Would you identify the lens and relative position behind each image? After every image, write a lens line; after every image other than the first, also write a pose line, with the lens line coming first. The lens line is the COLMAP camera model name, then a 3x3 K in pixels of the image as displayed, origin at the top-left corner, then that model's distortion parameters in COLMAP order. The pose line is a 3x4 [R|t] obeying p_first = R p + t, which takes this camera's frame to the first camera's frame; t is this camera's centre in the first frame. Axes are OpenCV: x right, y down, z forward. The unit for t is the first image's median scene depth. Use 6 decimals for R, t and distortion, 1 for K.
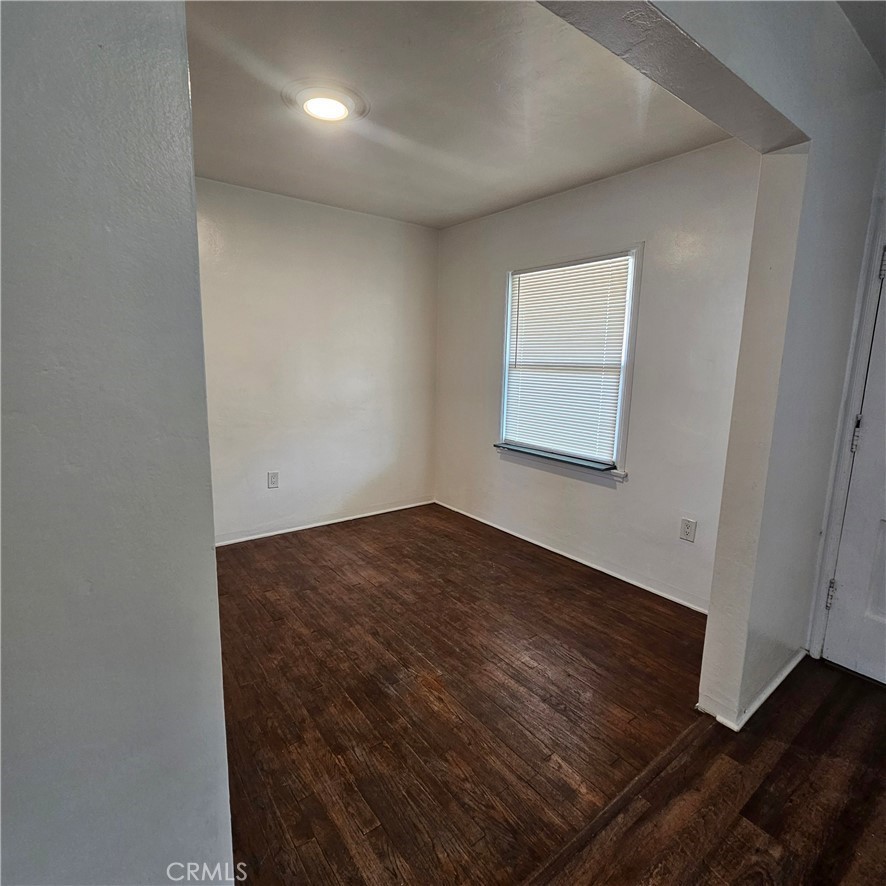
lens RADIAL K [[482.6, 0, 446.0], [0, 482.6, 441.1], [0, 0, 1]] dist [0.003776, -0.002211]
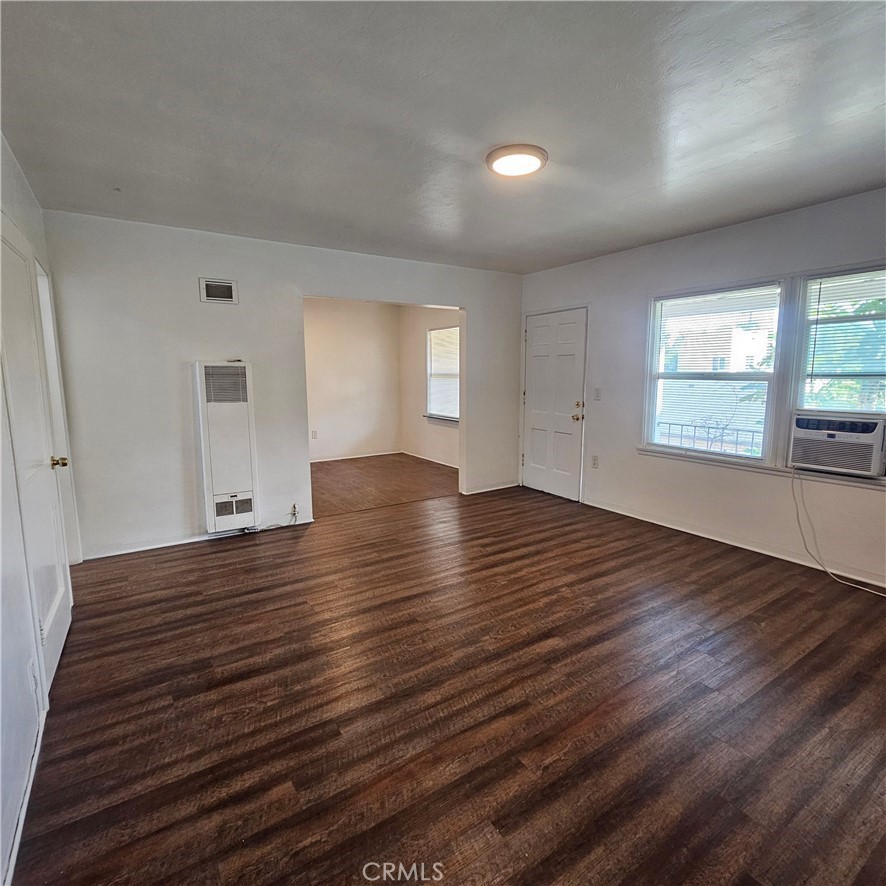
lens RADIAL K [[482.6, 0, 446.0], [0, 482.6, 441.1], [0, 0, 1]] dist [0.003776, -0.002211]
pose [[0.997168, -0.011638, -0.074300, 0.450406], [0.009869, 0.999660, -0.024122, 0.213880], [0.074556, 0.023320, 0.996944, -1.283135]]
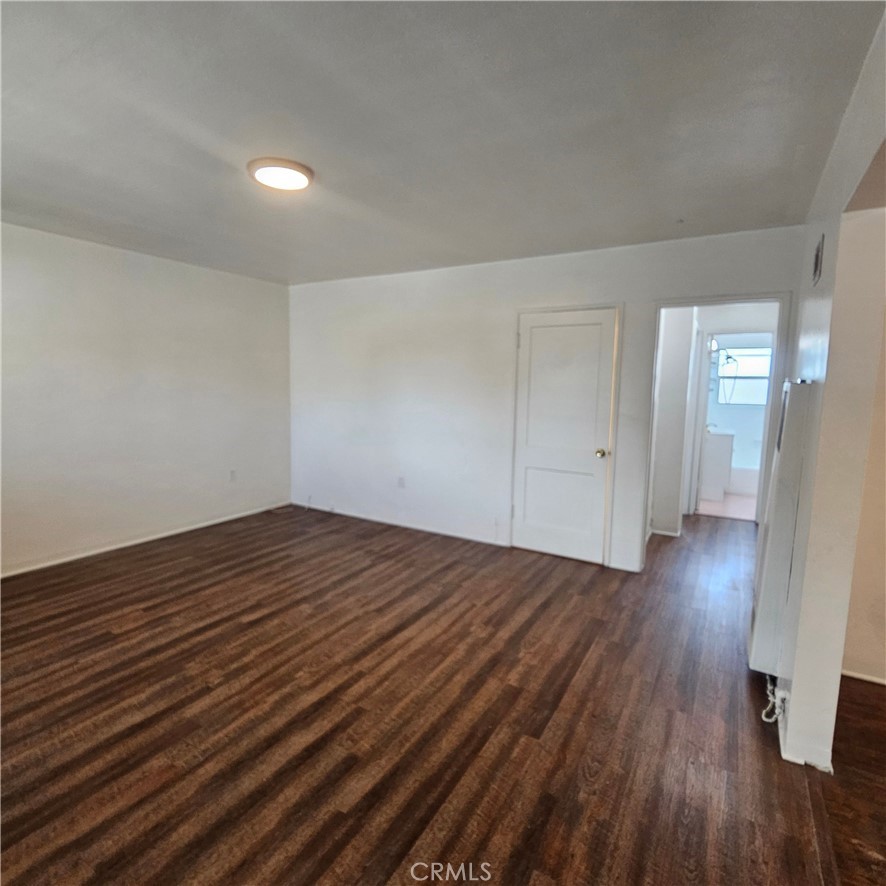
lens RADIAL K [[494.4, 0, 443.0], [0, 494.4, 443.0], [0, 0, 1]] dist [0.000006, -0.001929]
pose [[-0.928945, 0.009427, -0.370098, 0.579512], [-0.094596, 0.960447, 0.261901, -0.116203], [0.357928, 0.278302, -0.891311, 0.584589]]
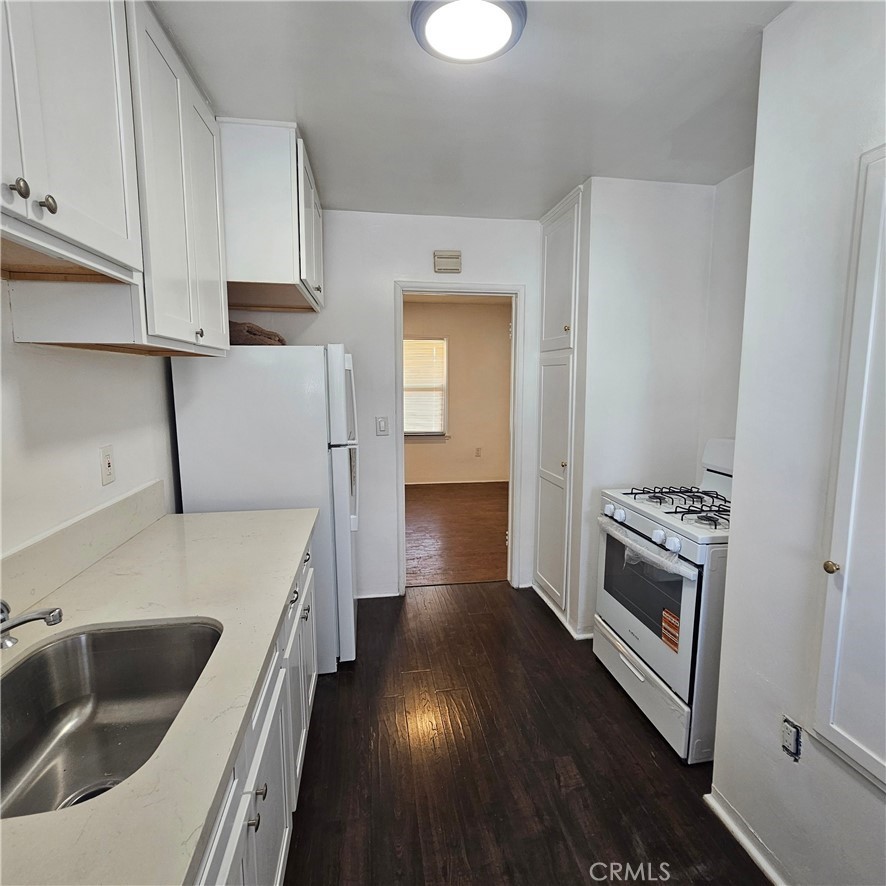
lens RADIAL K [[487.4, 0, 446.7], [0, 487.4, 434.9], [0, 0, 1]] dist [-0.001184, 0.000649]
pose [[0.474172, -0.123041, 0.871792, -1.563195], [0.150811, 0.986903, 0.057261, -0.062683], [-0.867420, 0.104324, 0.486518, -0.085349]]
